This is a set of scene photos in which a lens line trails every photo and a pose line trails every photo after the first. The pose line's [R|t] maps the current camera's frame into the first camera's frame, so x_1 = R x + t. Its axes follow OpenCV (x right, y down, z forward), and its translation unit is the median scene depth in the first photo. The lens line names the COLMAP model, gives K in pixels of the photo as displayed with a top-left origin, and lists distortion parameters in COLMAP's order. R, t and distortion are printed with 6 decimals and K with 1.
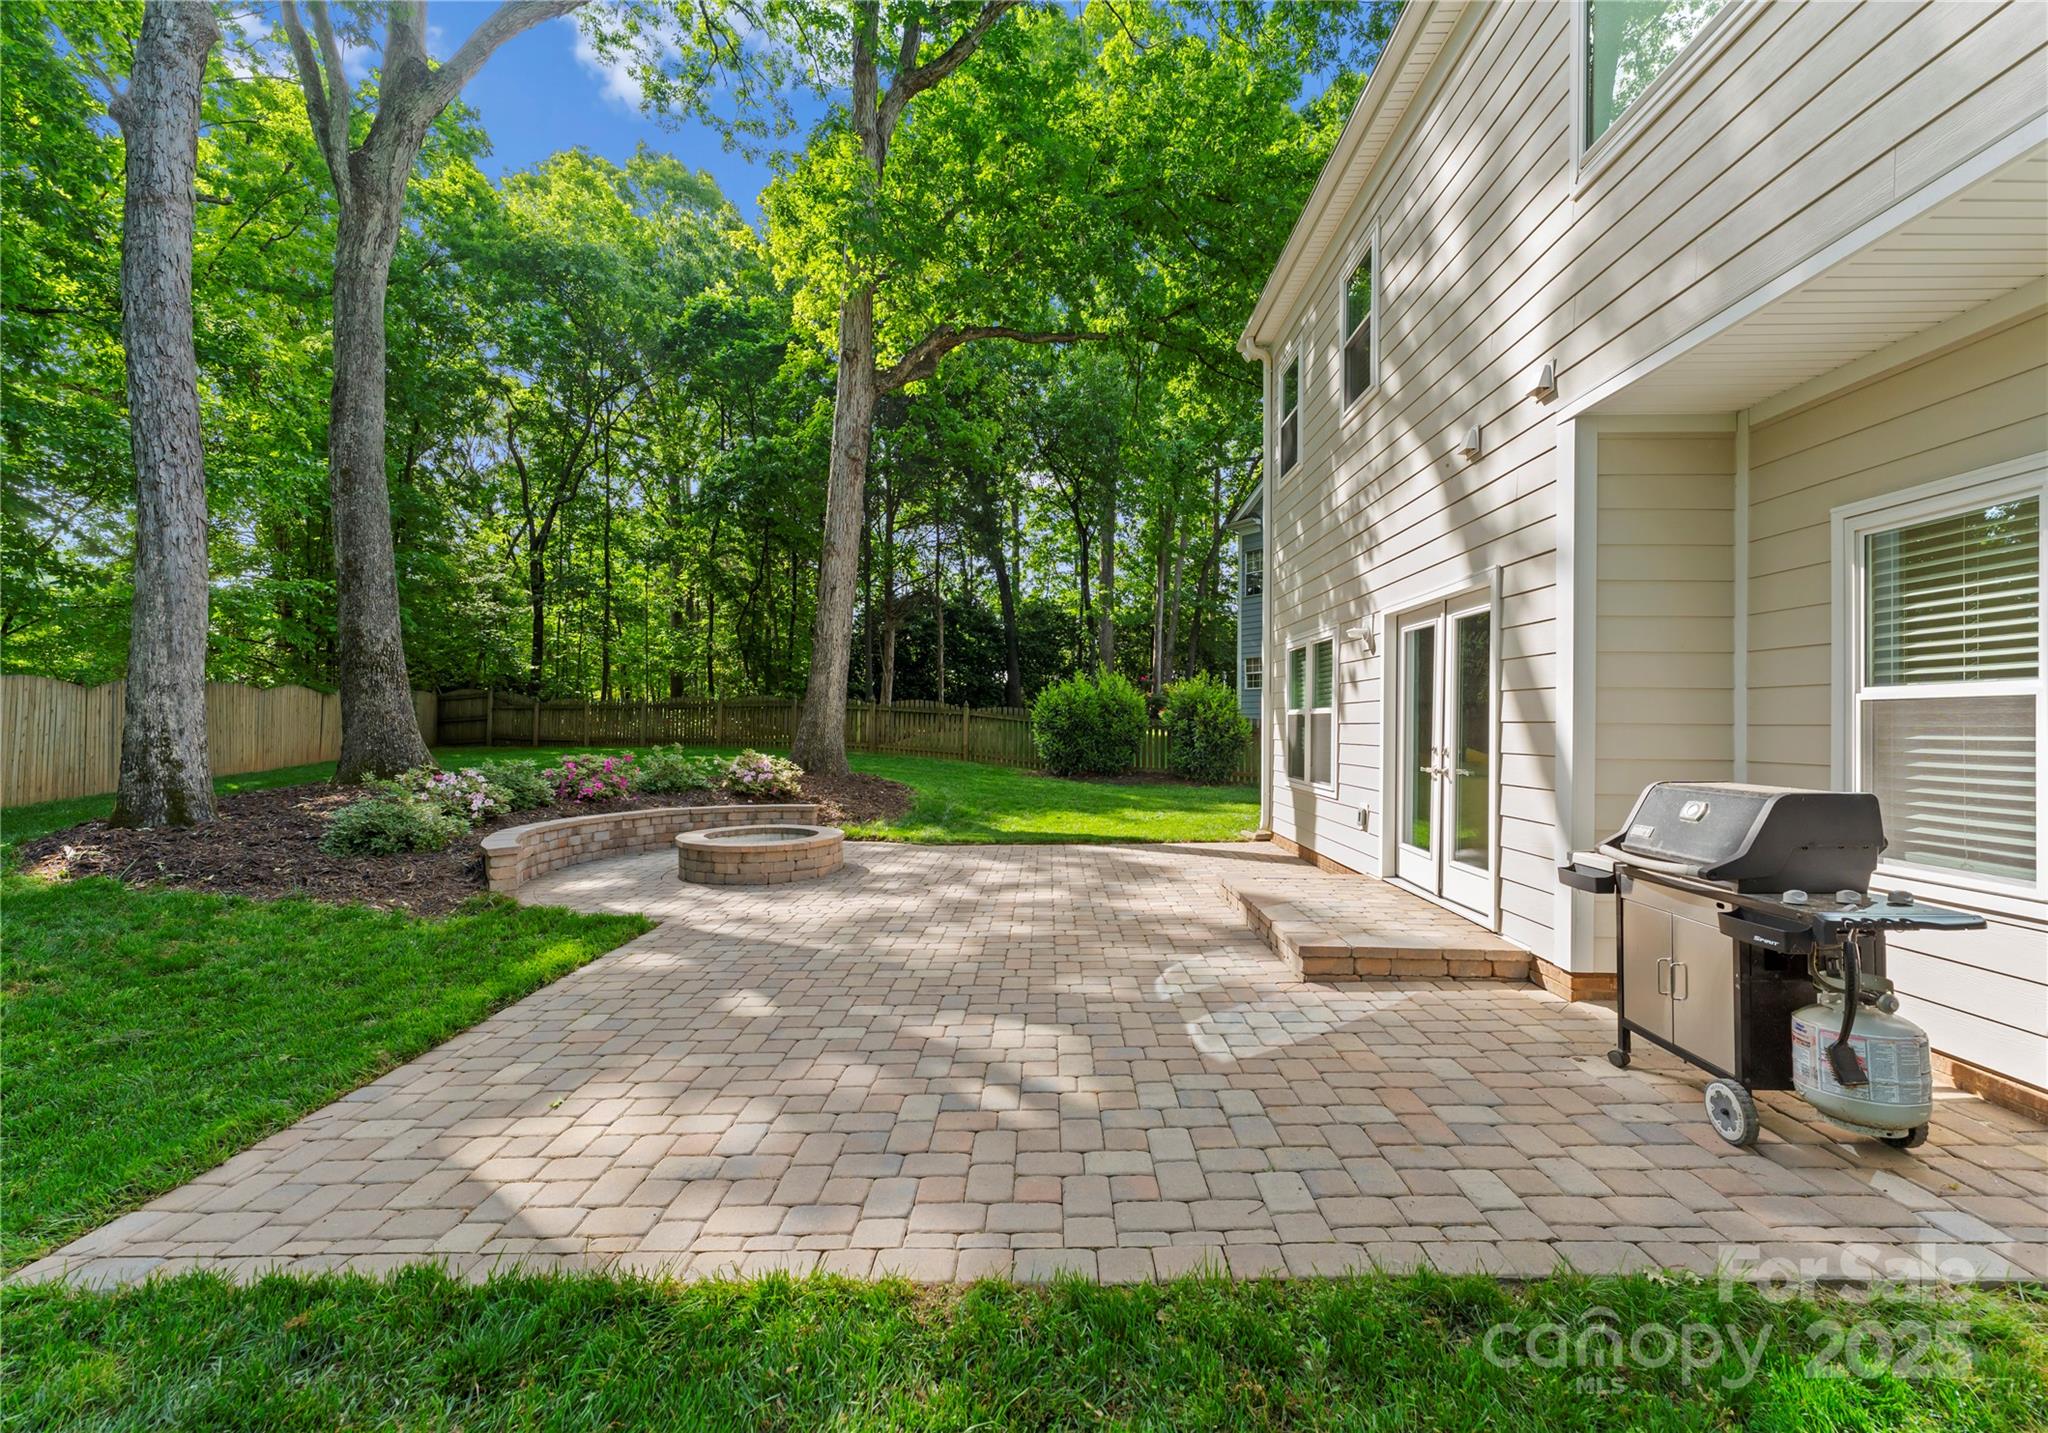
lens RADIAL K [[876.1, 0, 1030.1], [0, 876.1, 709.3], [0, 0, 1]] dist [0.004536, 0.000750]
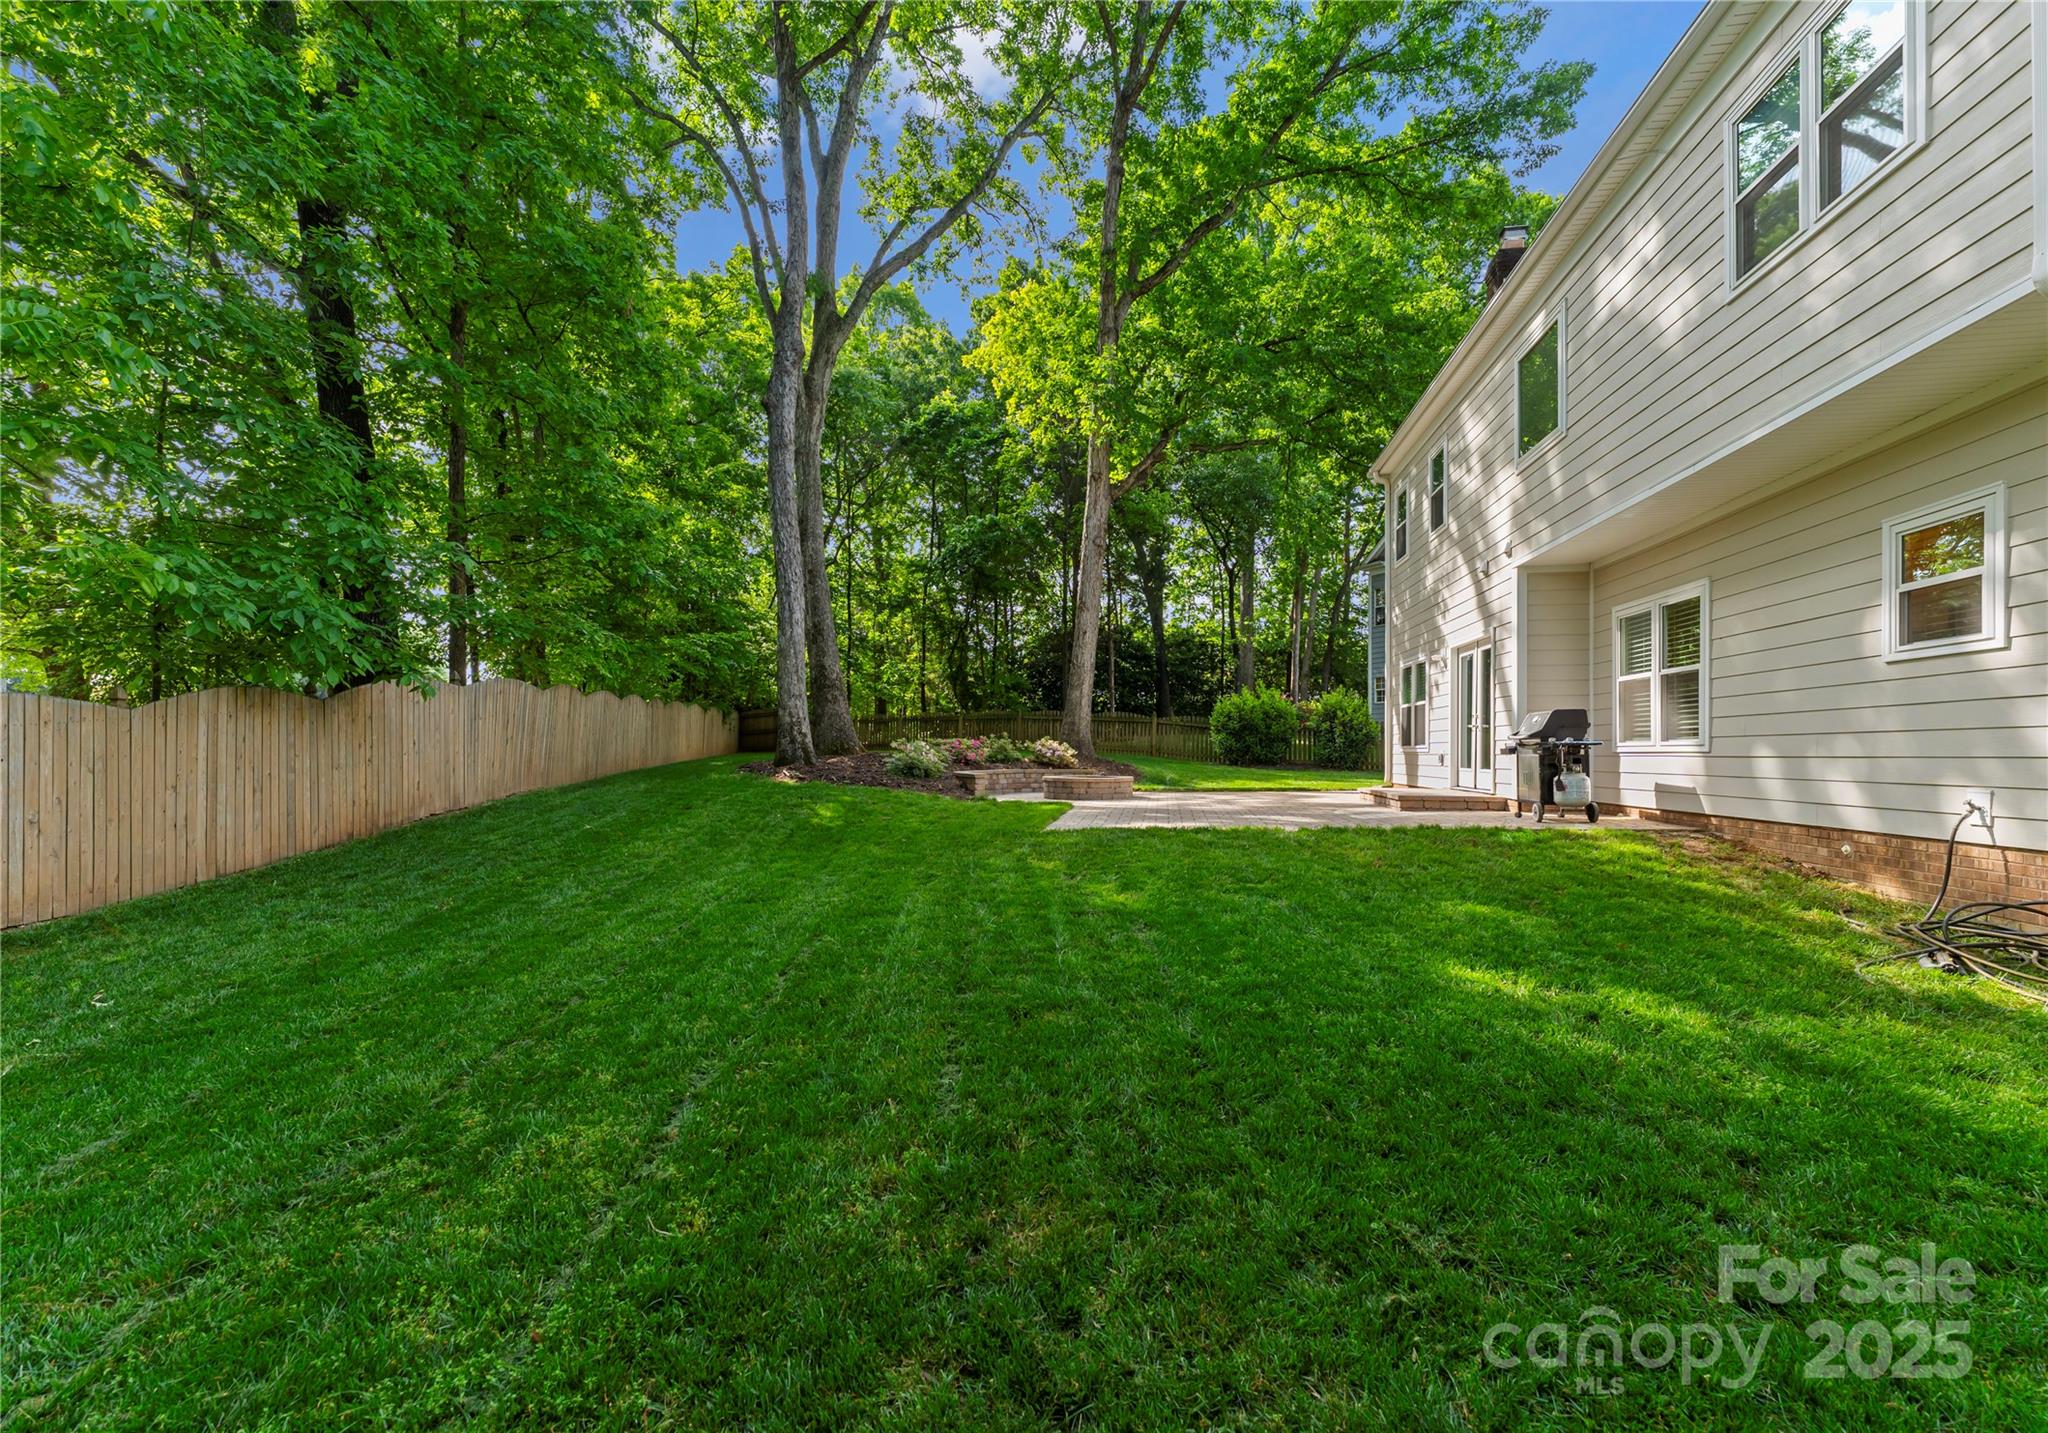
lens RADIAL K [[876.1, 0, 1023.9], [0, 876.1, 735.5], [0, 0, 1]] dist [0.004536, 0.000750]
pose [[0.990071, -0.004597, -0.140490, -0.134415], [0.004509, 0.999989, -0.000945, 0.043628], [0.140493, 0.000302, 0.990082, -0.558406]]
